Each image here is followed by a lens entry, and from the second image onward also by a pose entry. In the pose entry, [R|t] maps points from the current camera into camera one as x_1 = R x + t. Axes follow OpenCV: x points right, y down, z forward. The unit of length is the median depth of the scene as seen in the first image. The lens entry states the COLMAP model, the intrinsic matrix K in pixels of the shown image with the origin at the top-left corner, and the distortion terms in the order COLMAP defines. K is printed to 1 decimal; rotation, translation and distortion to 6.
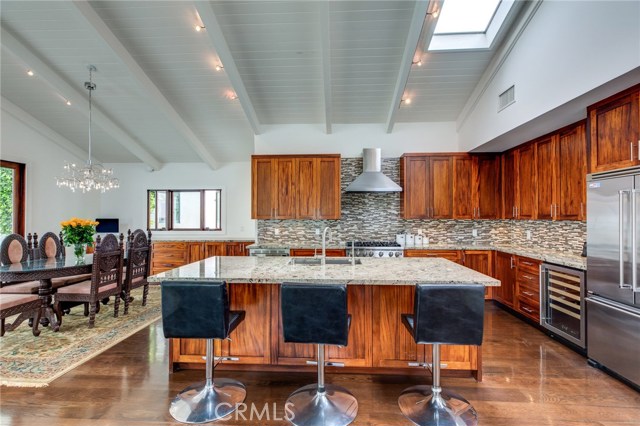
lens RADIAL K [[289.3, 0, 322.2], [0, 289.3, 215.5], [0, 0, 1]] dist [0.004568, 0.001041]
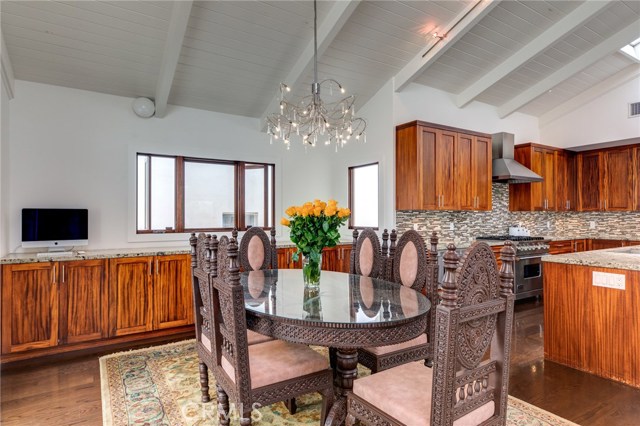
lens RADIAL K [[363.1, 0, 317.7], [0, 363.1, 211.6], [0, 0, 1]] dist [0.011726, -0.000366]
pose [[0.813695, 0.005927, 0.581262, -1.011725], [-0.001933, 0.999970, -0.007491, 0.025489], [-0.581289, 0.004972, 0.813682, 0.432534]]
